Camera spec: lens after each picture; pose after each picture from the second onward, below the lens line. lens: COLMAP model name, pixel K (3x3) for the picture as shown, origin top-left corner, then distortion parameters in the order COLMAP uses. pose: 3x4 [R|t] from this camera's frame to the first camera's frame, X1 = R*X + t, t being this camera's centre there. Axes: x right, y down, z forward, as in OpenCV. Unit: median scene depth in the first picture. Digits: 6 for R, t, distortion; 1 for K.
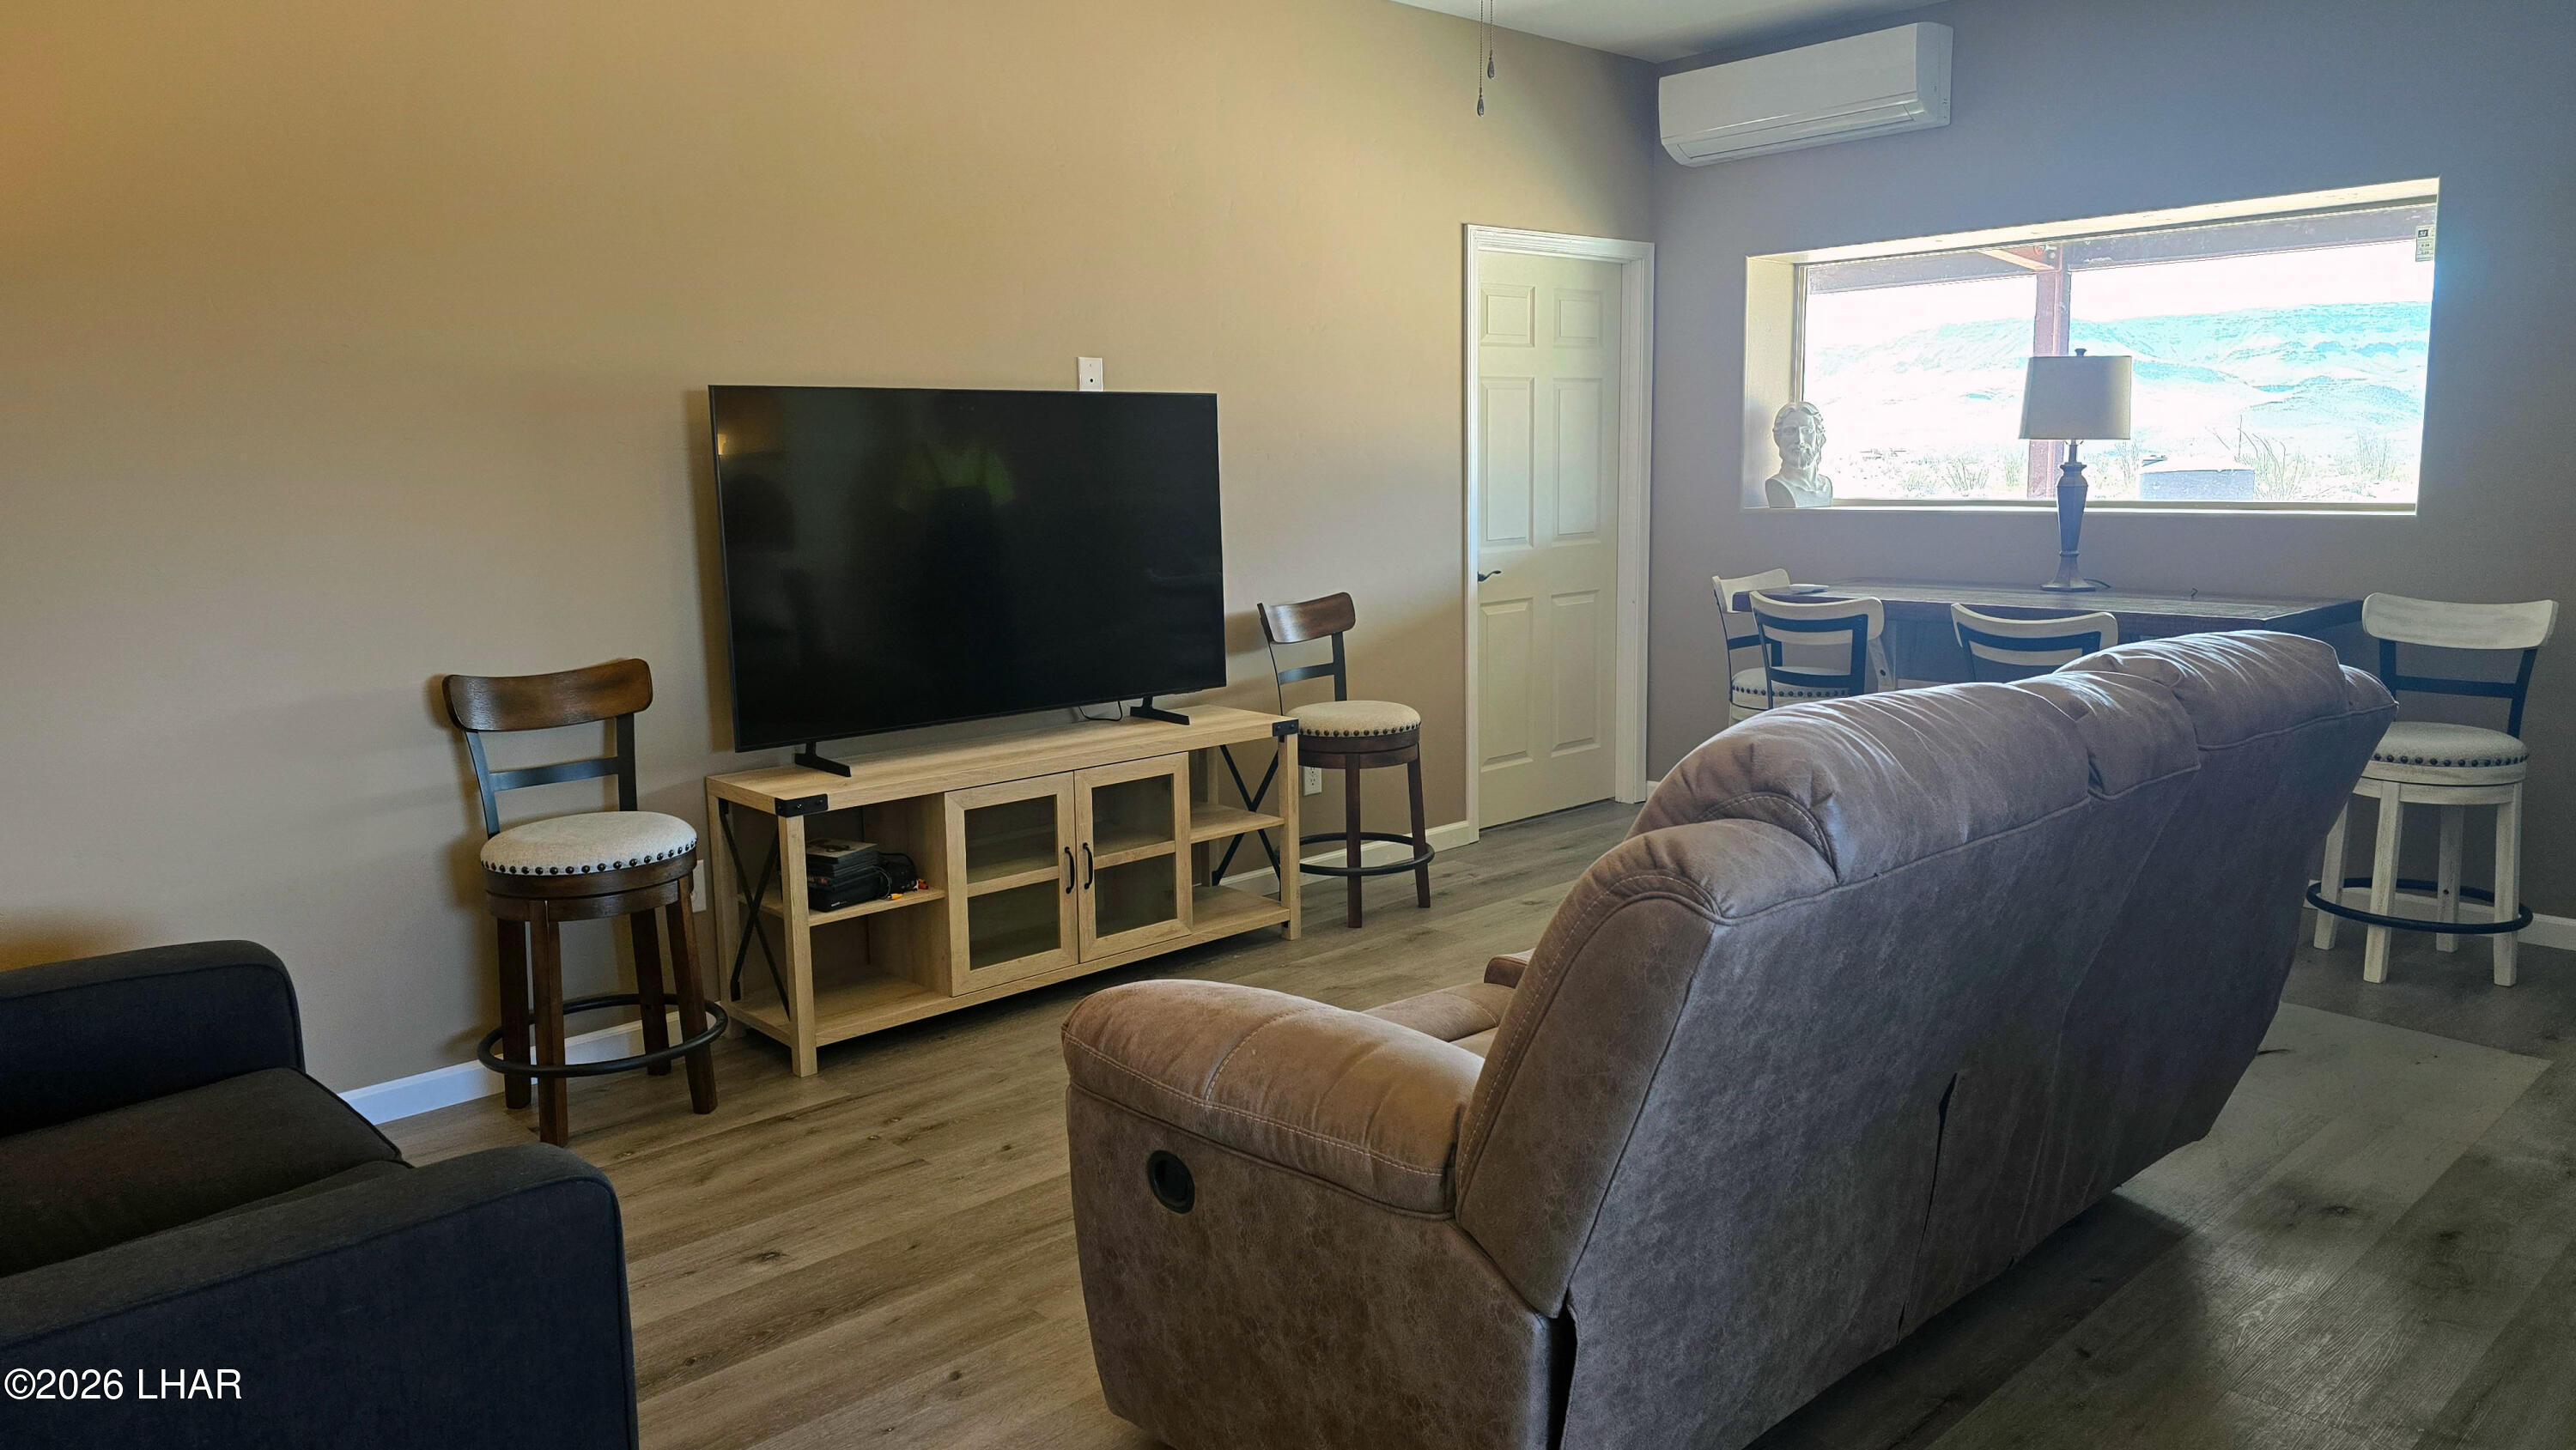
lens RADIAL K [[1734.5, 0, 1287.4], [0, 1734.5, 713.6], [0, 0, 1]] dist [0.007839, 0.000742]
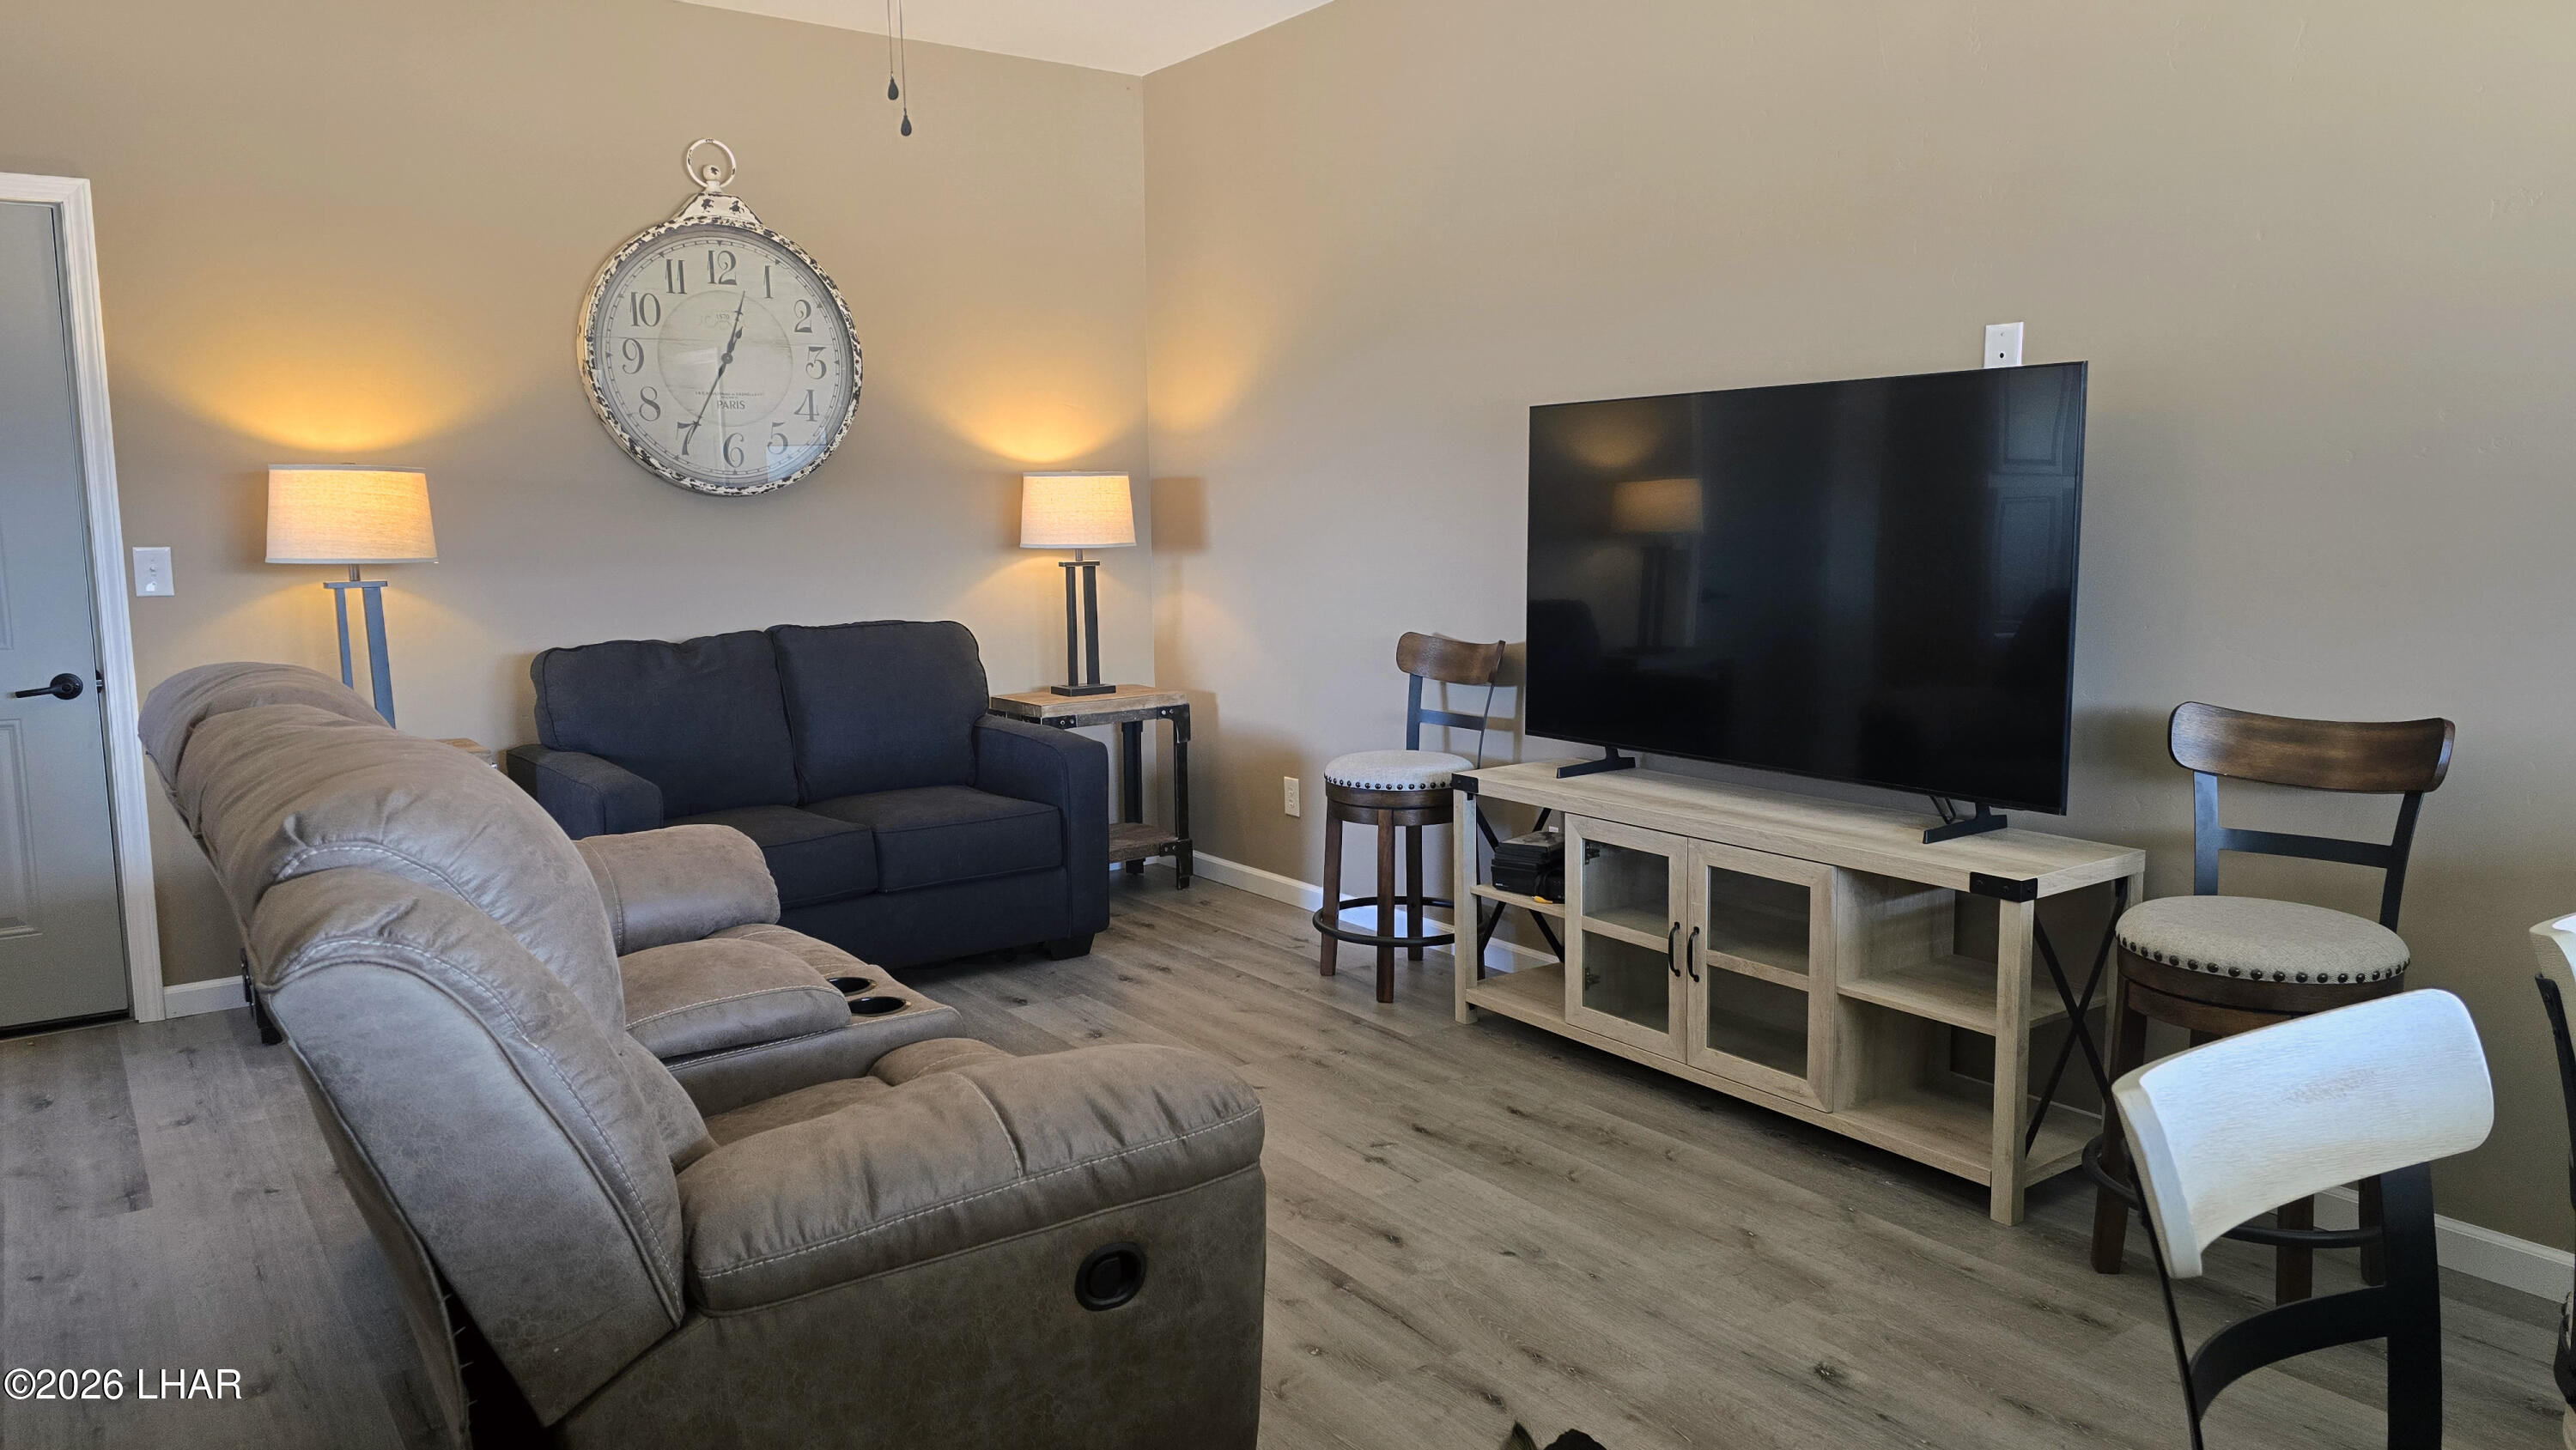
lens RADIAL K [[1734.5, 0, 1288.5], [0, 1734.5, 735.0], [0, 0, 1]] dist [0.007839, 0.000742]
pose [[-0.163025, 0.152117, -0.974825, 0.723635], [-0.123256, 0.977162, 0.173094, -0.137811], [0.978893, 0.148371, -0.140552, 0.916367]]
